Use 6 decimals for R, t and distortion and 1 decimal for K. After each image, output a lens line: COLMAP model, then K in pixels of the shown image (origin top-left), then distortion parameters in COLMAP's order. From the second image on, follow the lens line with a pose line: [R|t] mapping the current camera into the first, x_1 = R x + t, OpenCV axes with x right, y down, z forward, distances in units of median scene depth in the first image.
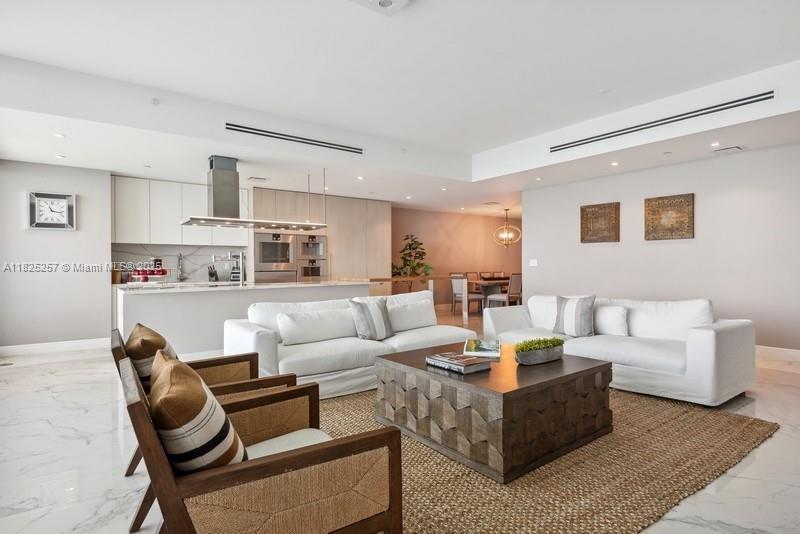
lens RADIAL K [[428.4, 0, 400.0], [0, 428.4, 267.0], [0, 0, 1]] dist [0.023962, -0.001041]
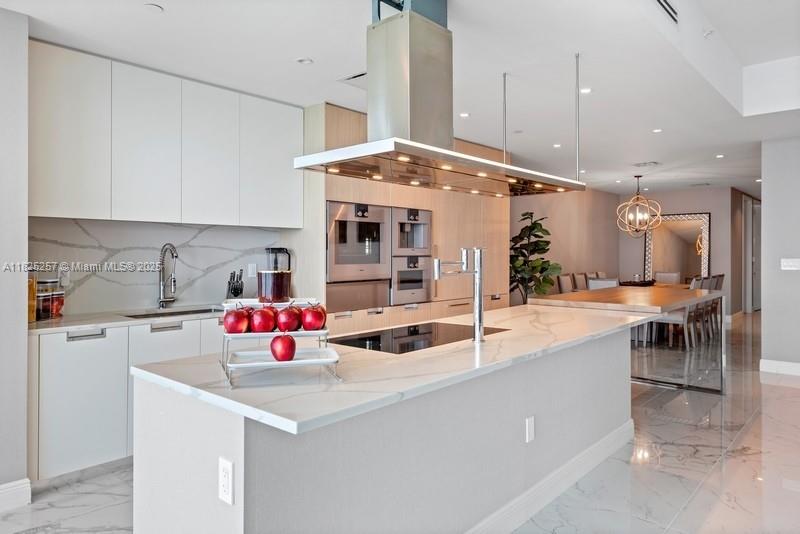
lens RADIAL K [[538.1, 0, 382.2], [0, 538.1, 266.8], [0, 0, 1]] dist [-0.001035, -0.000189]
pose [[0.982374, 0.006998, 0.186797, -0.385086], [-0.012585, 0.999508, 0.028741, -0.024693], [-0.186504, -0.030585, 0.981978, 0.411083]]
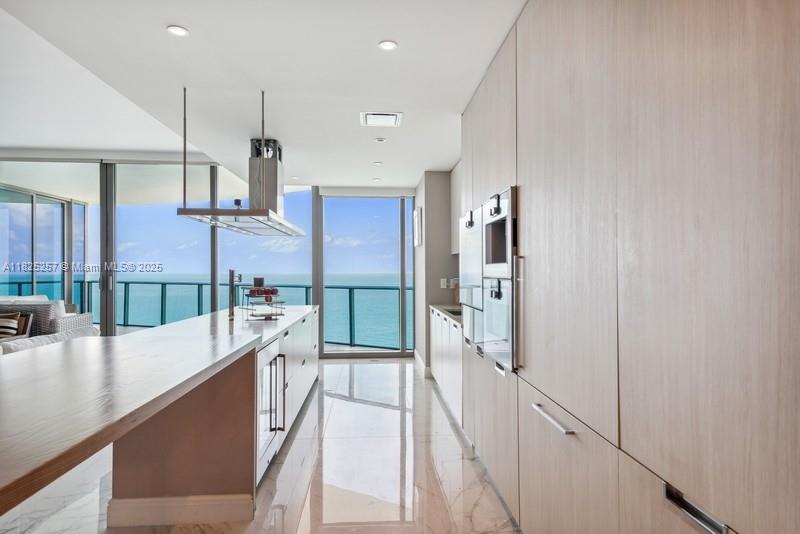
lens RADIAL K [[464.8, 0, 404.7], [0, 464.8, 269.7], [0, 0, 1]] dist [0.029000, -0.000960]
pose [[-0.539431, 0.008831, -0.841983, 0.100869], [0.010694, 0.999936, 0.003636, -0.027123], [0.841962, -0.007043, -0.539491, 1.198212]]
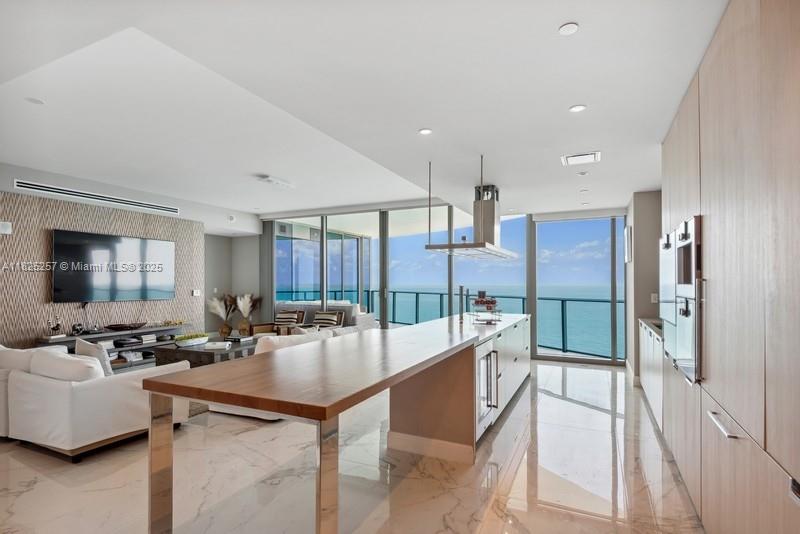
lens RADIAL K [[406.2, 0, 399.6], [0, 406.2, 280.2], [0, 0, 1]] dist [0.002669, 0.000044]
pose [[-0.885308, 0.008511, -0.464928, 0.134823], [0.011746, 0.999923, -0.004062, -0.034482], [0.464858, -0.009057, -0.885339, 1.256142]]
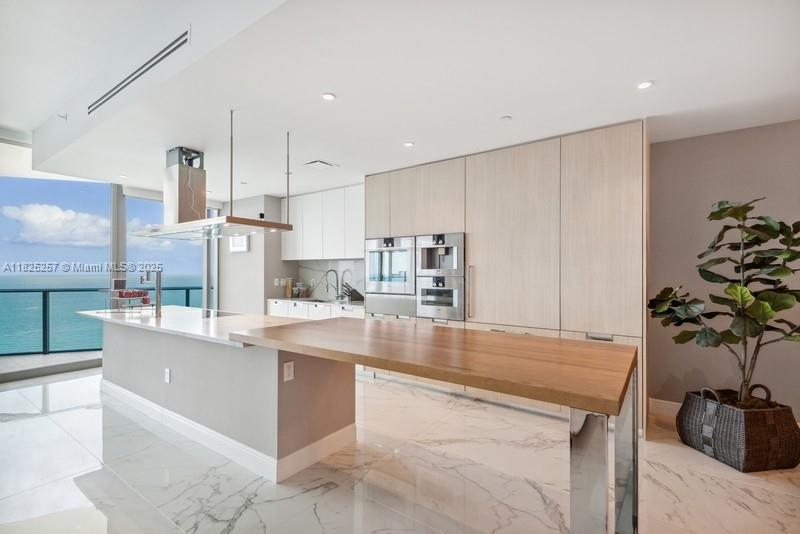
lens RADIAL K [[373.3, 0, 400.0], [0, 373.3, 267.0], [0, 0, 1]] dist [-0.002087, 0.013955]
pose [[0.312892, -0.004076, -0.949780, 0.264592], [-0.002252, 0.999985, -0.005033, -0.029877], [0.949786, 0.003713, 0.312878, 0.855930]]
